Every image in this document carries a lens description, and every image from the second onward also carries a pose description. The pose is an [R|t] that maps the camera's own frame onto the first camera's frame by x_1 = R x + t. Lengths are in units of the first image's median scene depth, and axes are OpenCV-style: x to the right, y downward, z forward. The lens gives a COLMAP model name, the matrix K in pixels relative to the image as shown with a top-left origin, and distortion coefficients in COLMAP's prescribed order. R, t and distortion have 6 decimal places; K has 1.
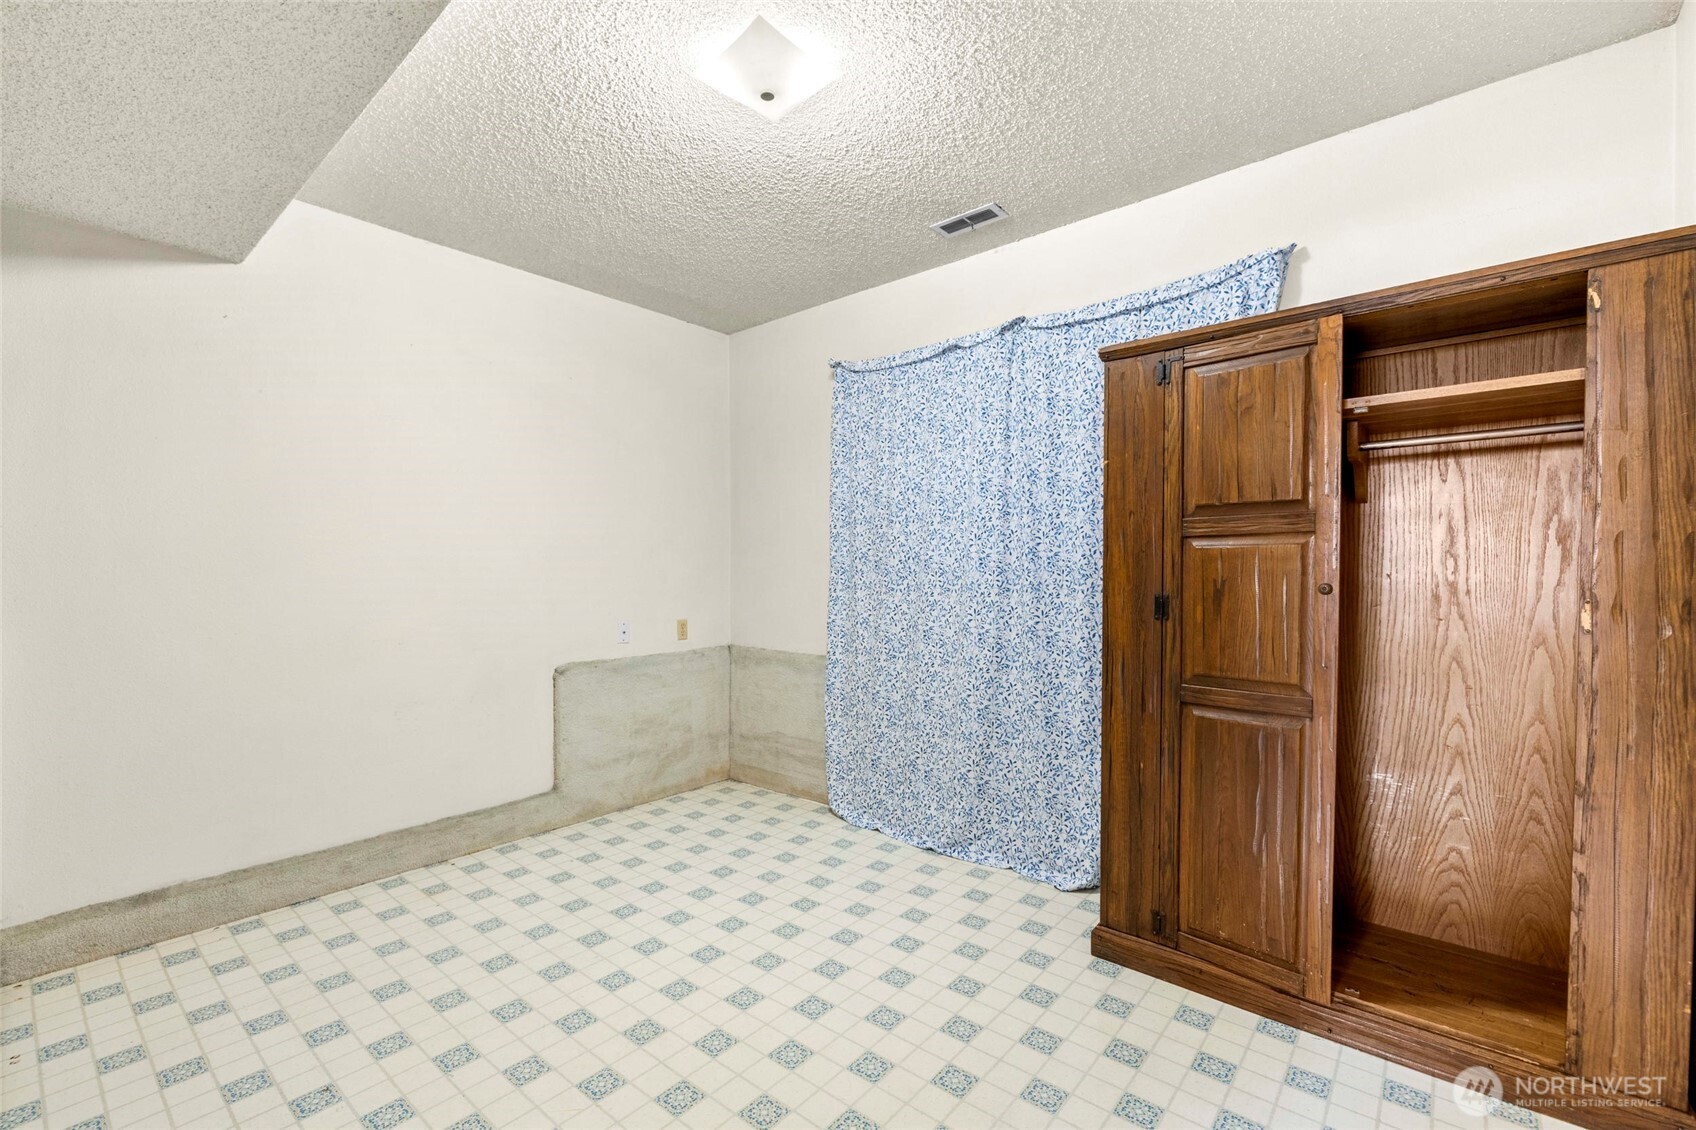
lens RADIAL K [[724.4, 0, 840.4], [0, 724.4, 595.7], [0, 0, 1]] dist [-0.000845, -0.000050]
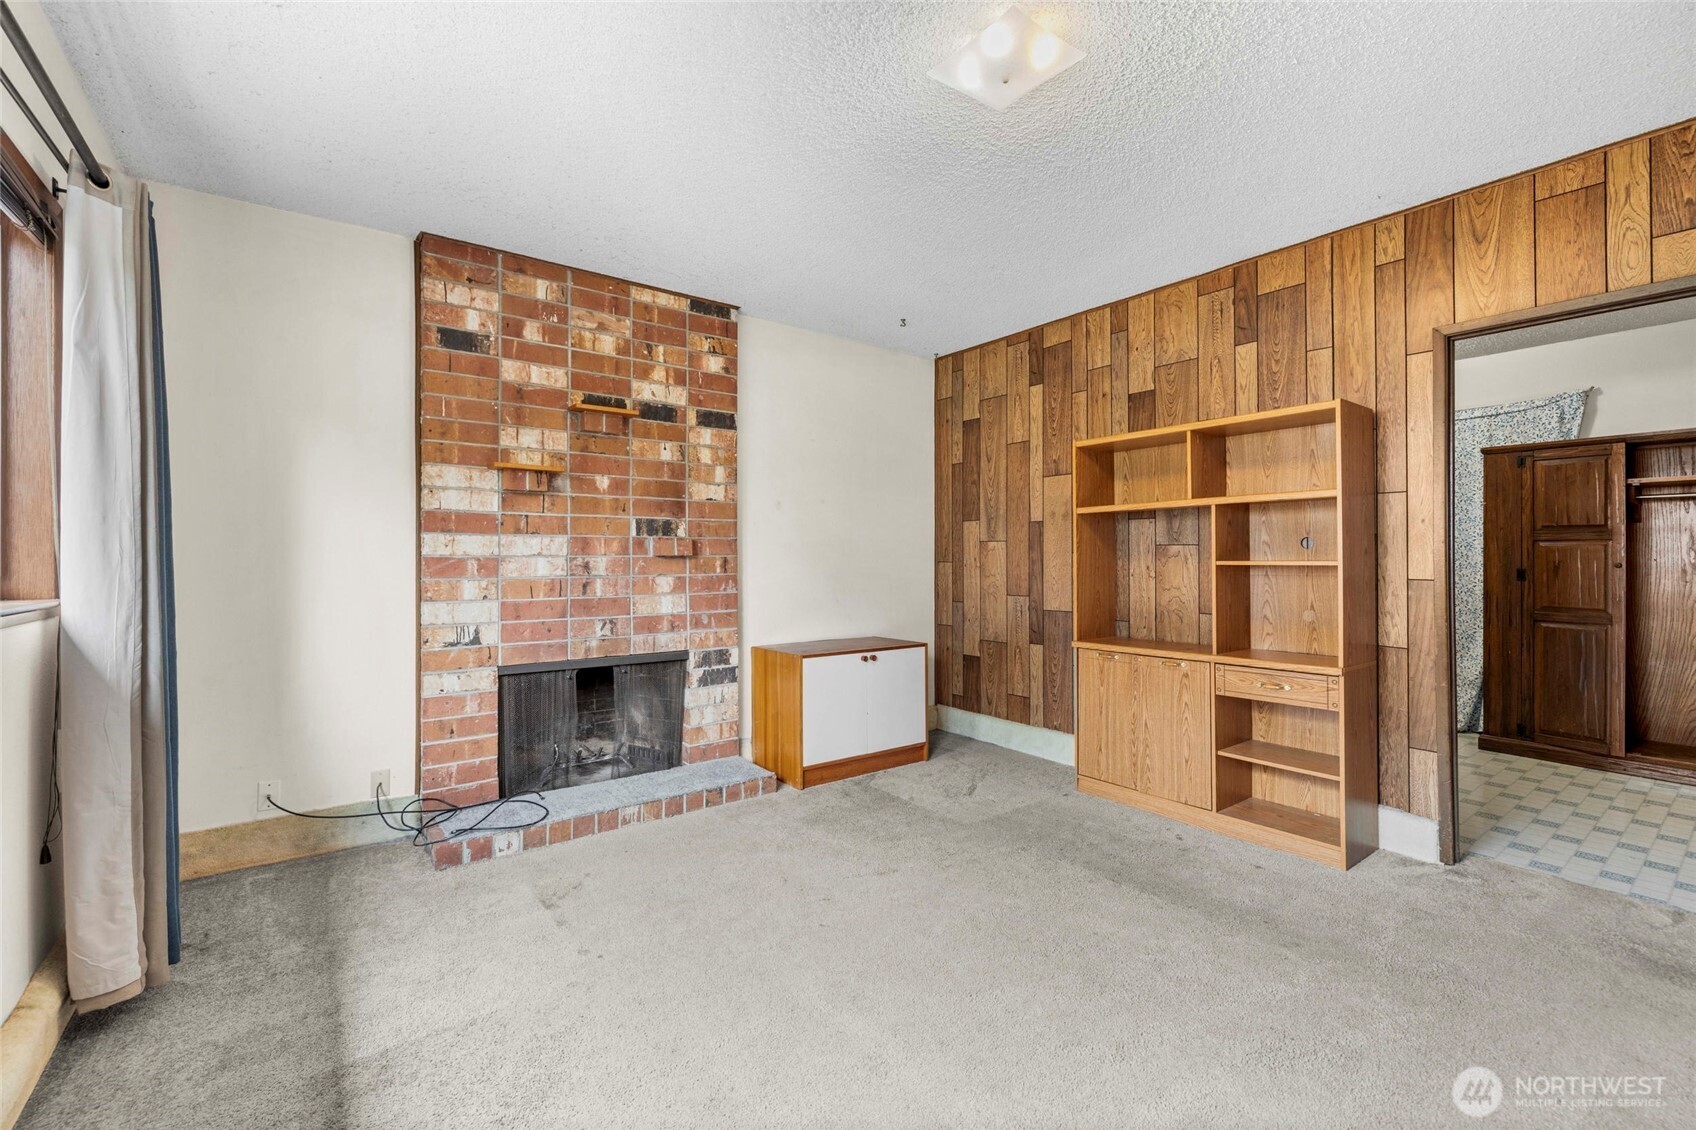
lens RADIAL K [[716.9, 0, 844.2], [0, 716.9, 557.1], [0, 0, 1]] dist [-0.001118, -0.000366]
pose [[0.976332, 0.004526, -0.216229, -1.027640], [-0.011056, 0.999518, -0.028999, 0.048249], [0.215993, 0.030703, 0.975912, -1.449336]]
